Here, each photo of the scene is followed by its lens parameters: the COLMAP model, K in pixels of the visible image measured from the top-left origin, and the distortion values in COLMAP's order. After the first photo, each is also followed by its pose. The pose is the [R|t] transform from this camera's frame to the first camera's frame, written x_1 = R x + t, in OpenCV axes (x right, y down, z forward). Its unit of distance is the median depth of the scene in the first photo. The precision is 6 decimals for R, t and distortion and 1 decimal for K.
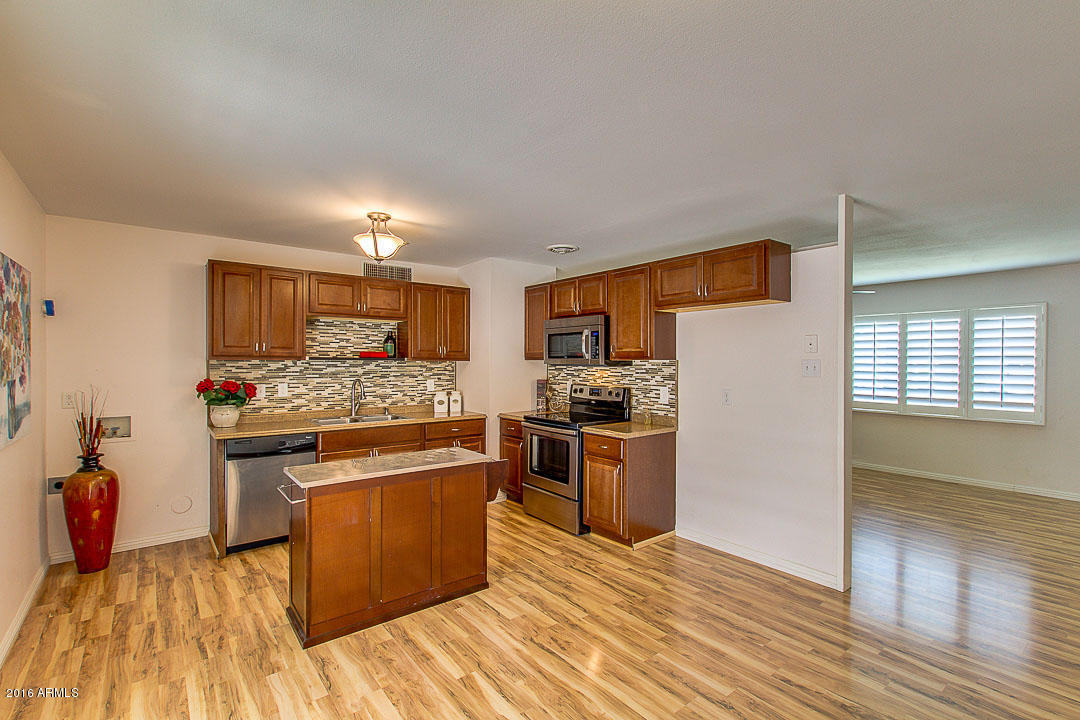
lens RADIAL K [[494.0, 0, 535.9], [0, 494.0, 363.1], [0, 0, 1]] dist [0.005527, -0.004193]
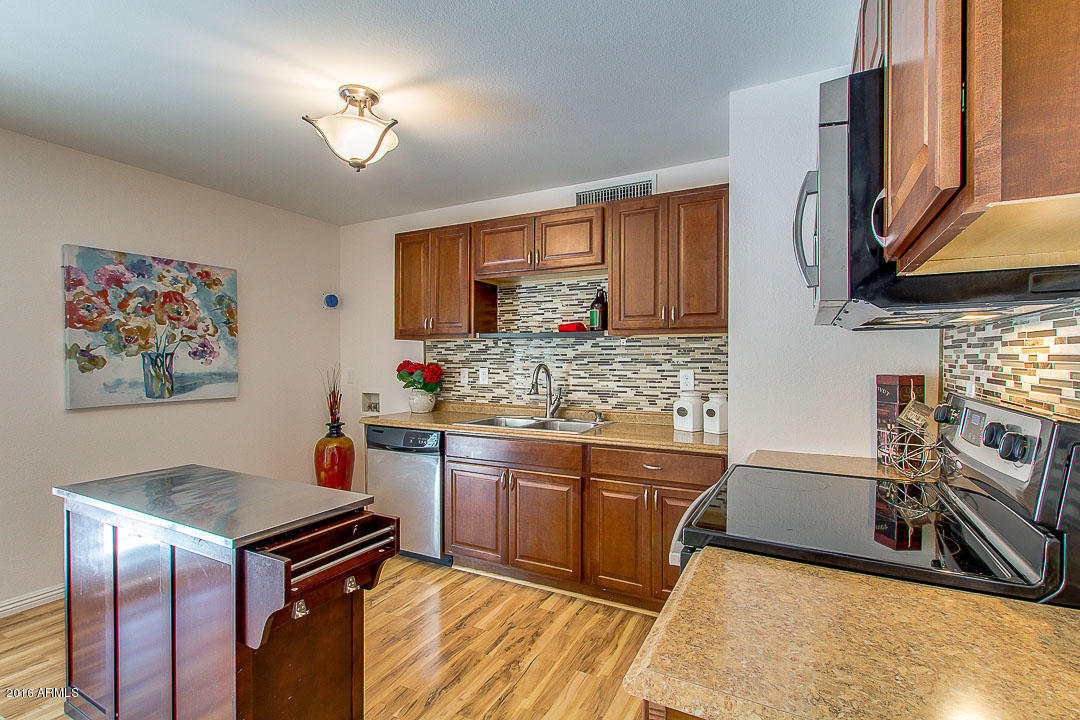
lens RADIAL K [[494.0, 0, 527.2], [0, 494.0, 362.3], [0, 0, 1]] dist [0.005527, -0.004193]
pose [[0.395754, 0.003582, -0.918349, 0.264750], [-0.004452, 0.999988, 0.001982, 0.028859], [0.918346, 0.003305, 0.395766, 0.723249]]
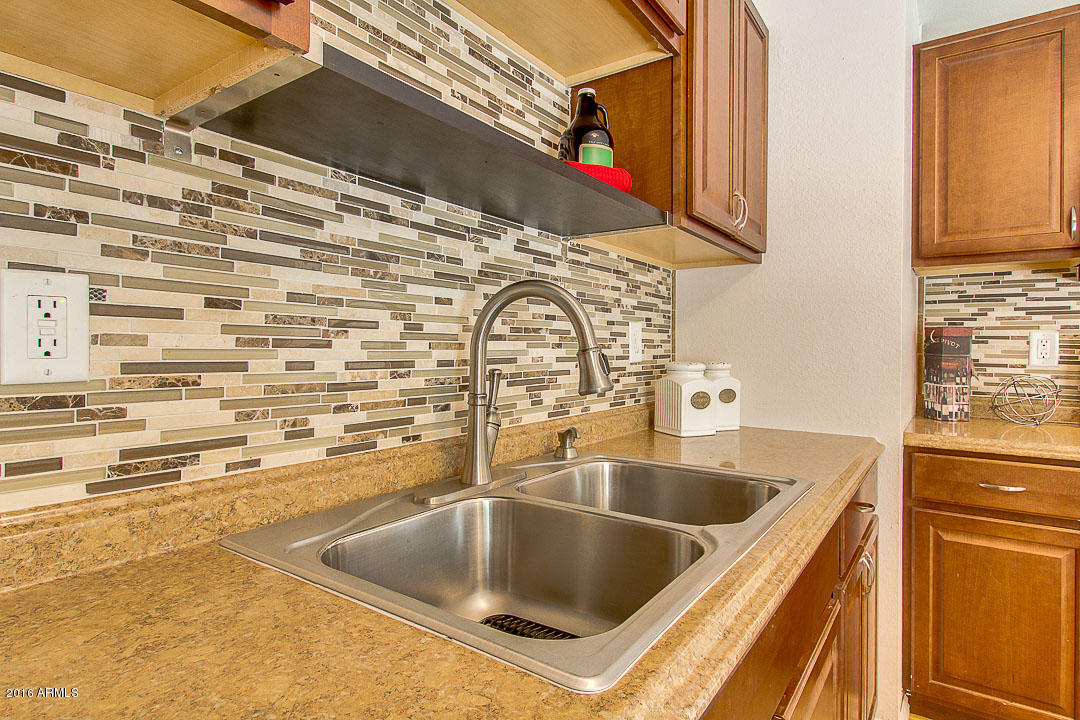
lens RADIAL K [[584.5, 0, 547.5], [0, 584.5, 345.4], [0, 0, 1]] dist [0.001048, 0.001698]
pose [[0.957106, 0.006847, 0.289657, -0.424429], [-0.005003, 0.999962, -0.007106, 0.058024], [-0.289695, 0.005352, 0.957104, 0.805951]]
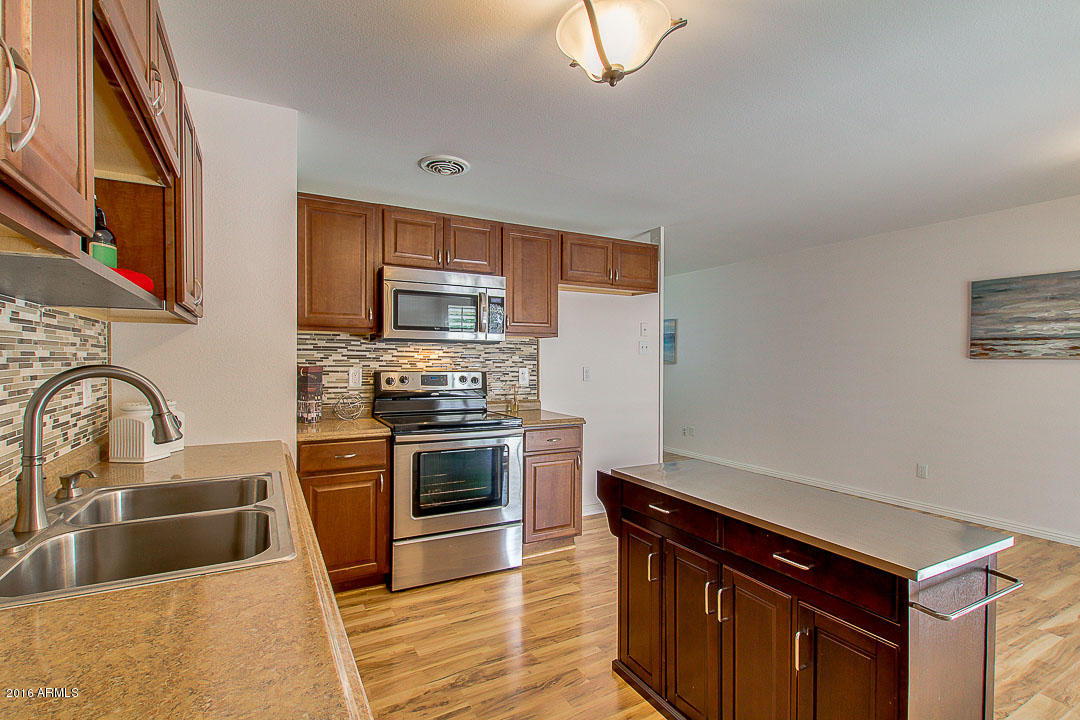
lens RADIAL K [[494.0, 0, 536.2], [0, 494.0, 365.6], [0, 0, 1]] dist [0.005527, -0.004193]
pose [[0.163606, -0.013379, 0.986435, -0.578264], [0.000876, 0.999910, 0.013417, 0.029182], [-0.986525, -0.001331, 0.163603, 0.758550]]
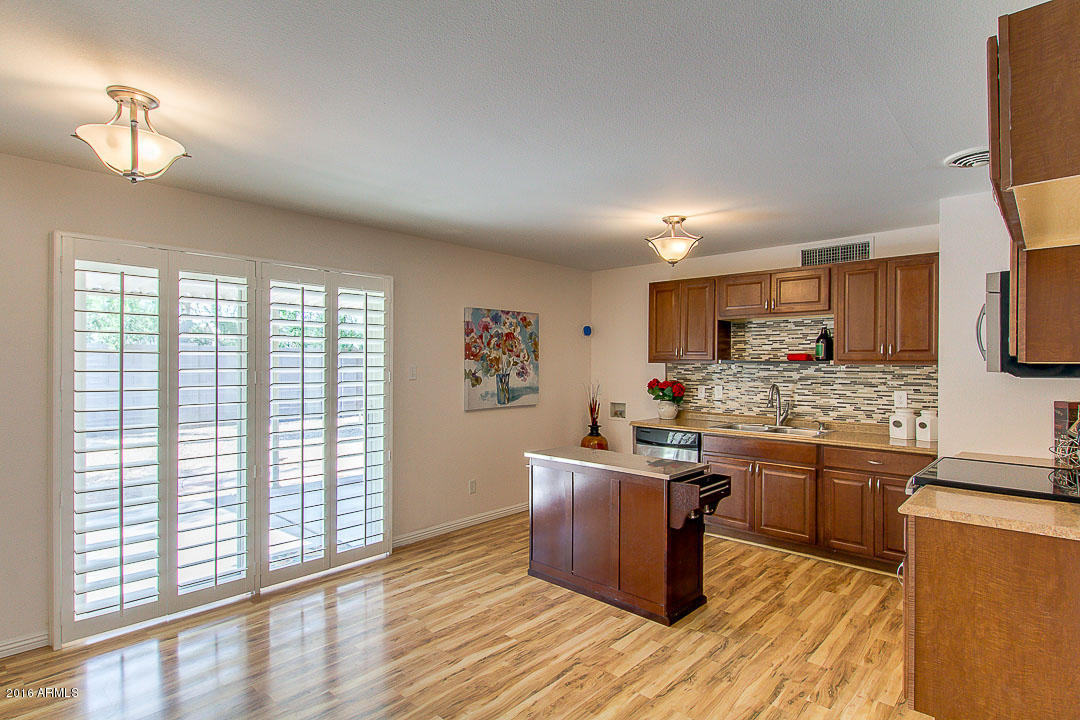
lens RADIAL K [[545.8, 0, 543.7], [0, 545.8, 362.5], [0, 0, 1]] dist [0.009584, -0.001610]
pose [[0.169643, -0.001777, -0.985504, 0.556706], [-0.009653, 0.999947, -0.003465, -0.000208], [0.985458, 0.010101, 0.169617, 0.425491]]
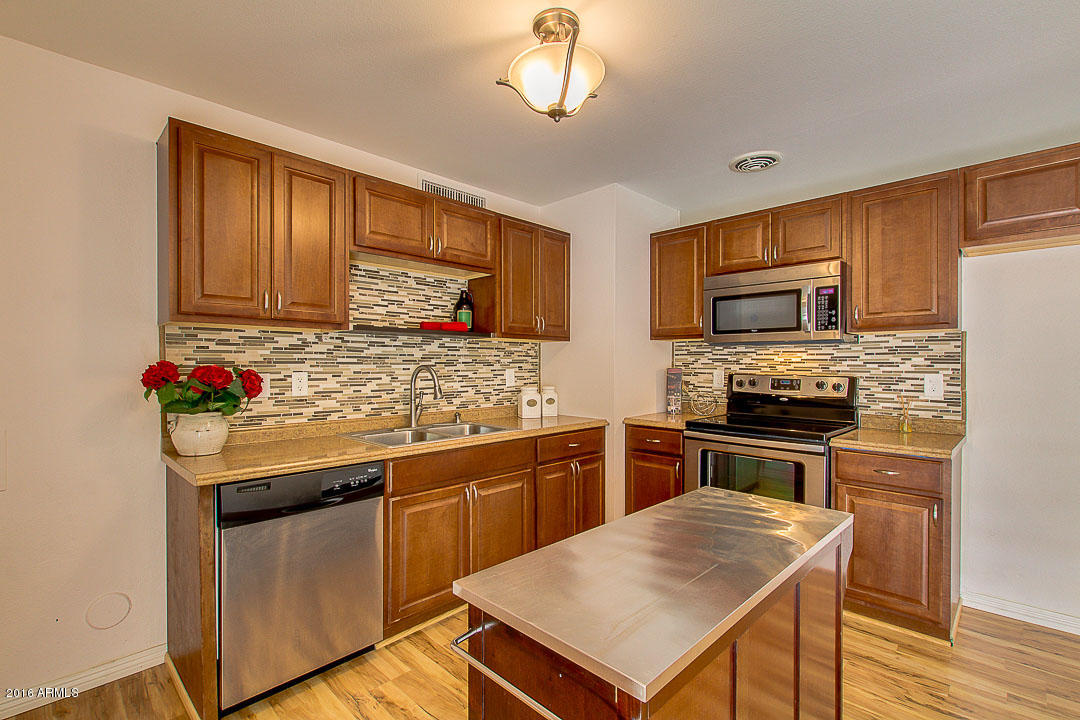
lens RADIAL K [[494.0, 0, 541.0], [0, 494.0, 366.9], [0, 0, 1]] dist [0.005527, -0.004193]
pose [[0.991326, -0.003096, 0.131386, -0.304145], [0.002458, 0.999984, 0.005020, 0.031680], [-0.131399, -0.004653, 0.991319, 0.391155]]
